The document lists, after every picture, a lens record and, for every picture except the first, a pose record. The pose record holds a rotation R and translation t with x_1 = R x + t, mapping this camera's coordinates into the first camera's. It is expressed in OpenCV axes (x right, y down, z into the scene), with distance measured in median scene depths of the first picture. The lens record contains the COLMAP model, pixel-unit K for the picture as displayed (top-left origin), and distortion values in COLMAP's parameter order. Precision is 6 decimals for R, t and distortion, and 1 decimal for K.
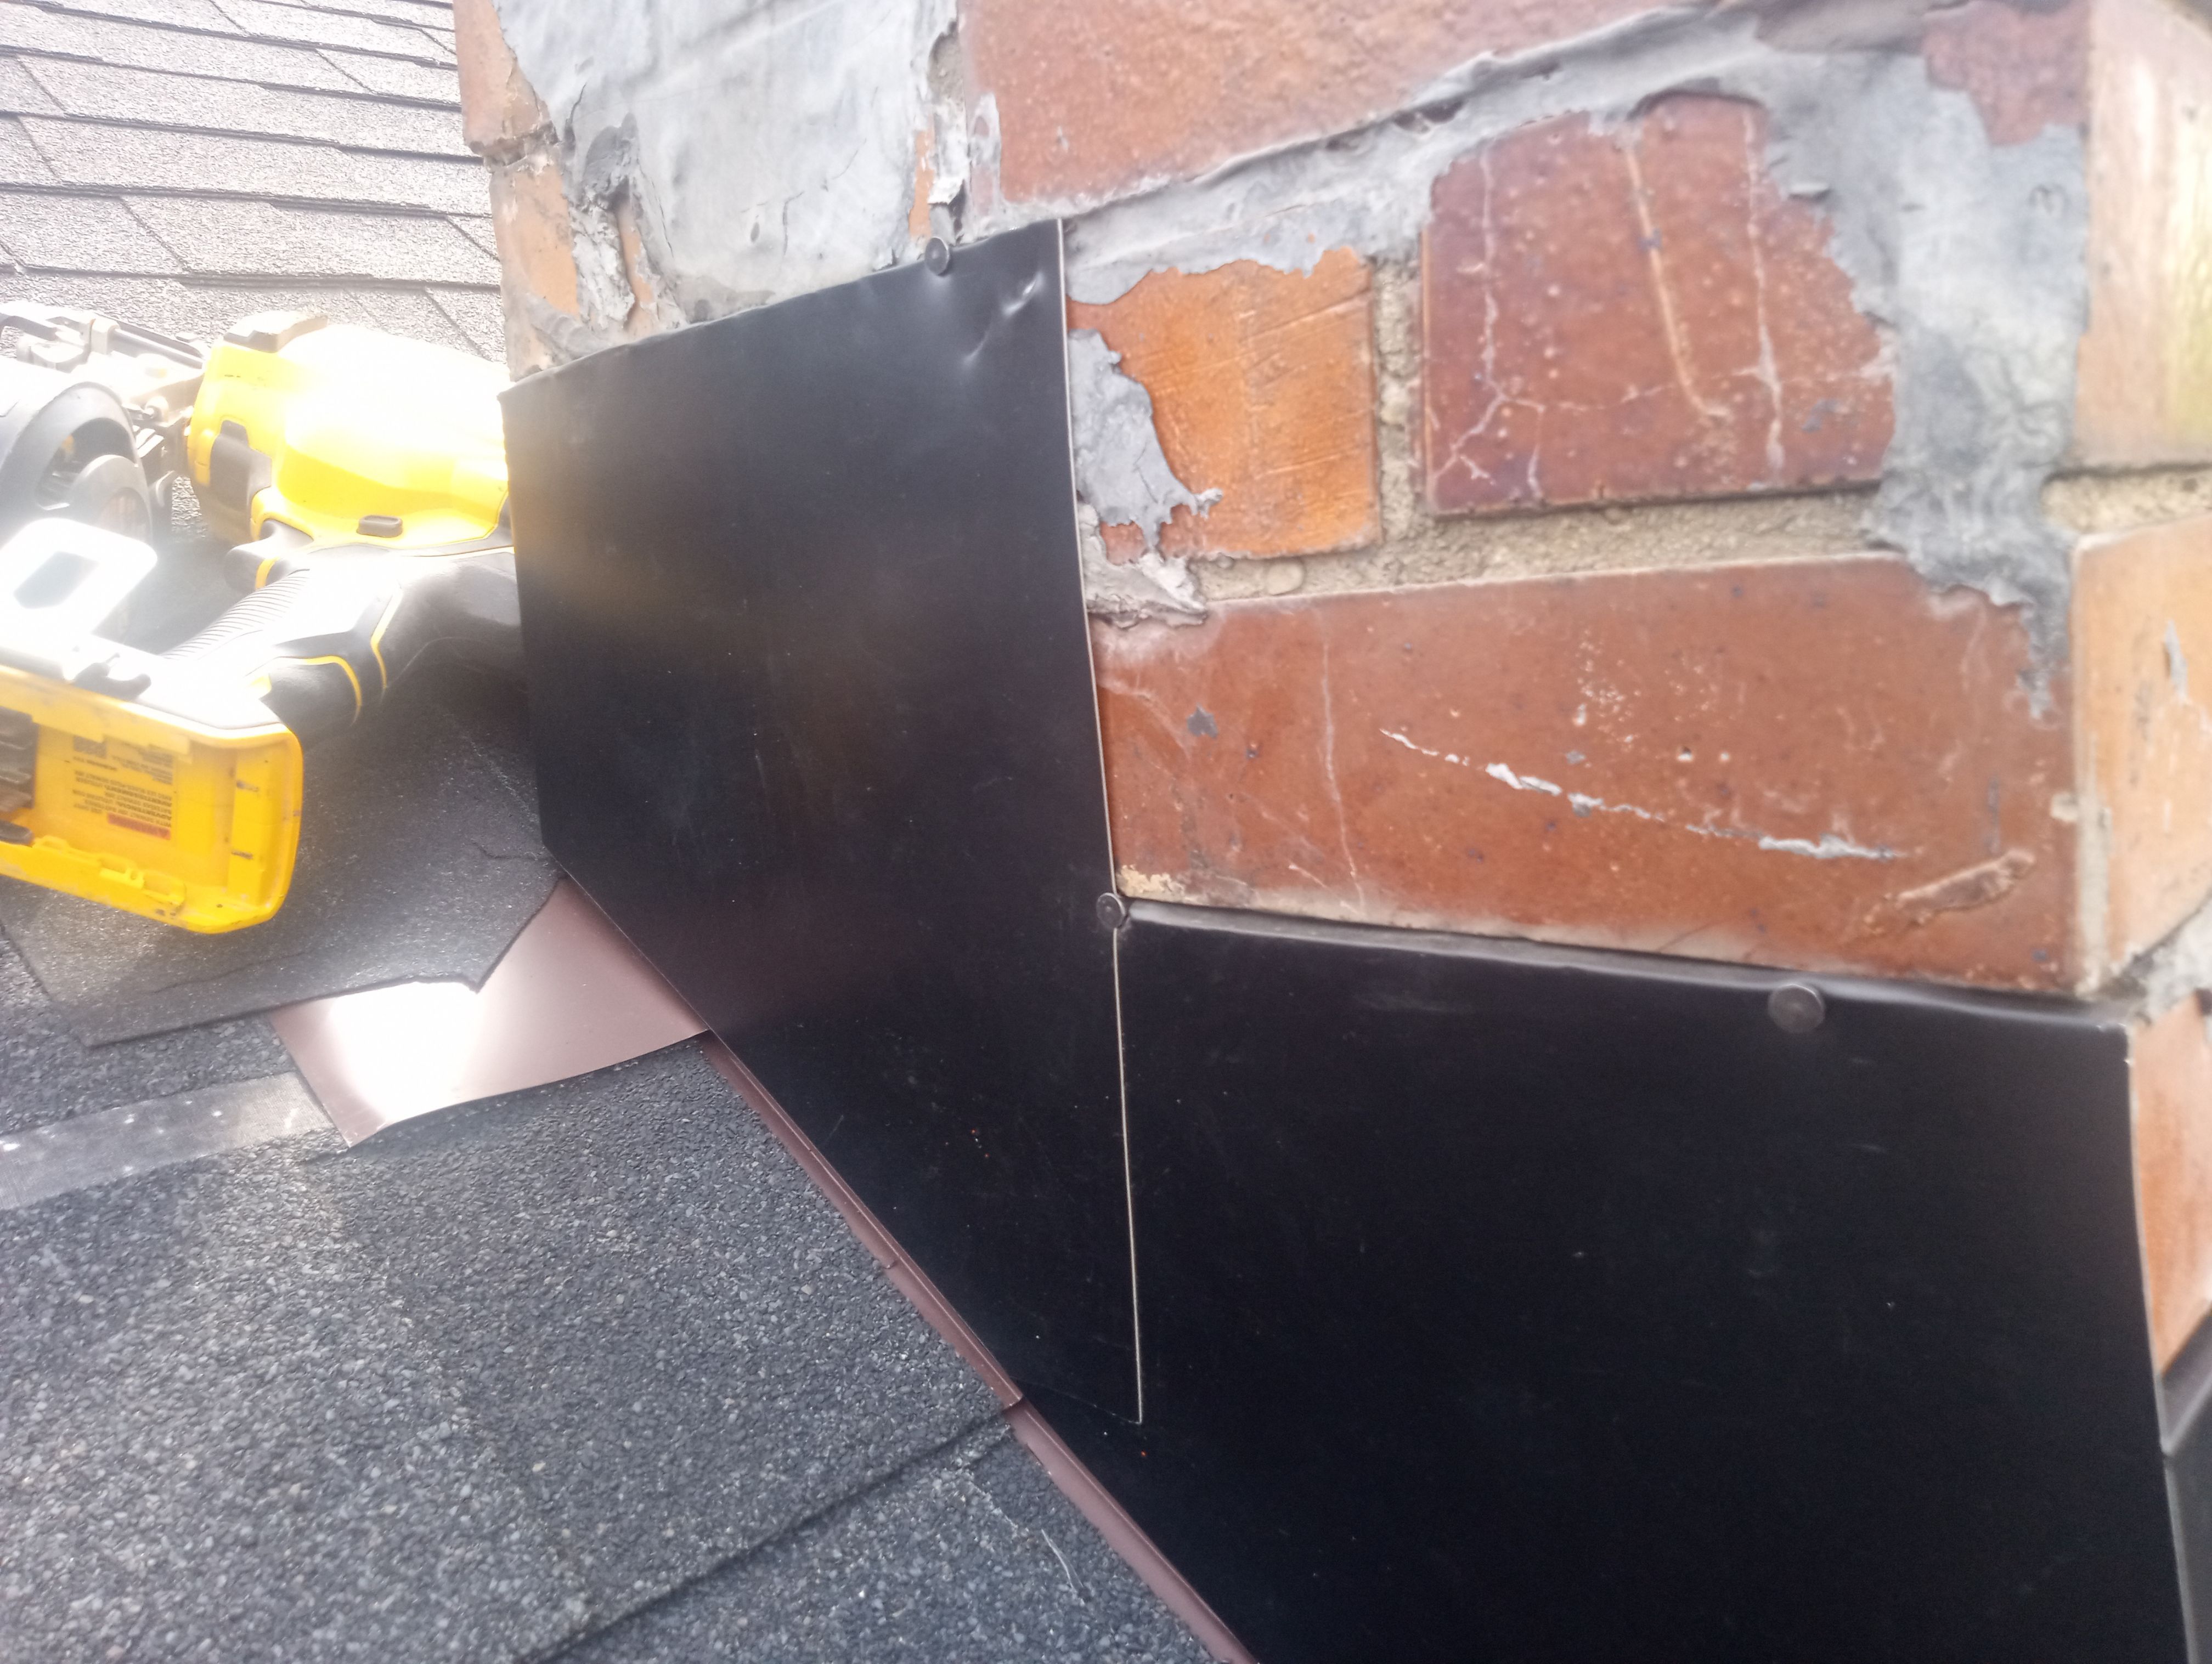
lens RADIAL K [[1593.2, 0, 1106.0], [0, 1593.2, 832.0], [0, 0, 1]] dist [0.004359, -0.030609]
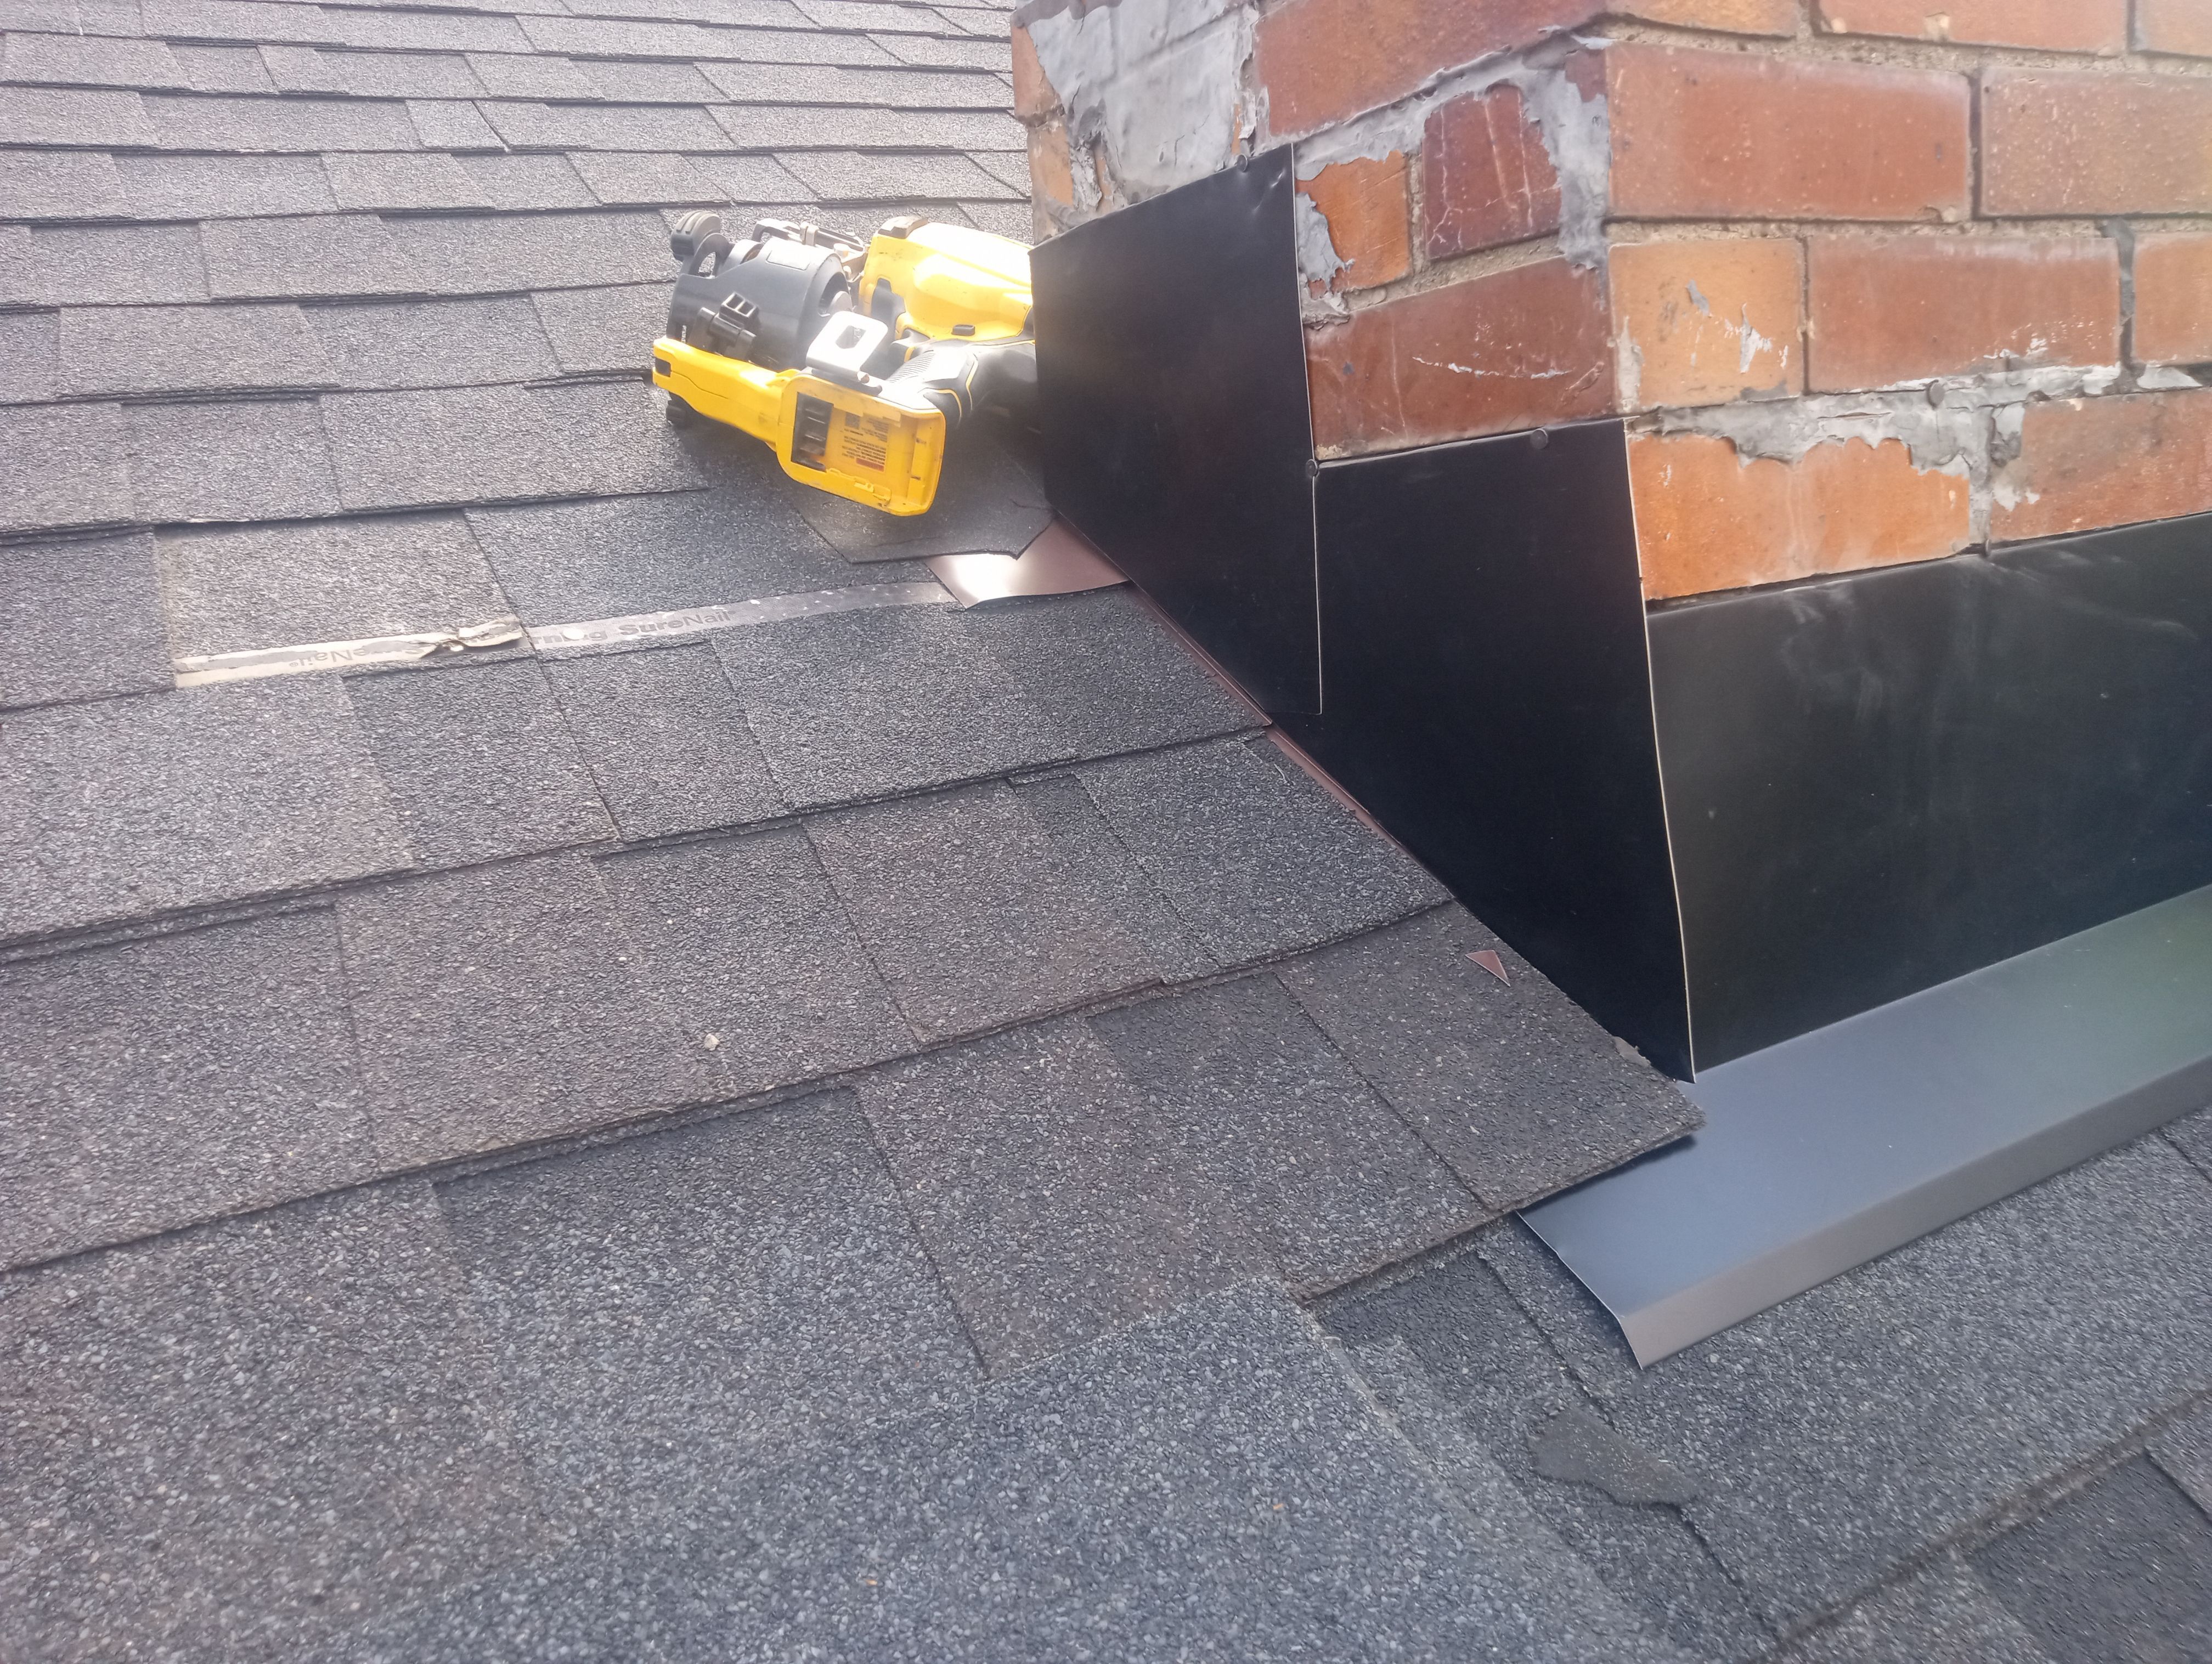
lens RADIAL K [[1504.2, 0, 1106.0], [0, 1504.2, 832.0], [0, 0, 1]] dist [0.000551, -0.077923]
pose [[0.966992, 0.042742, -0.251195, 0.260921], [-0.023217, 0.996509, 0.080187, 0.378734], [0.253746, -0.071708, 0.964609, -1.058858]]
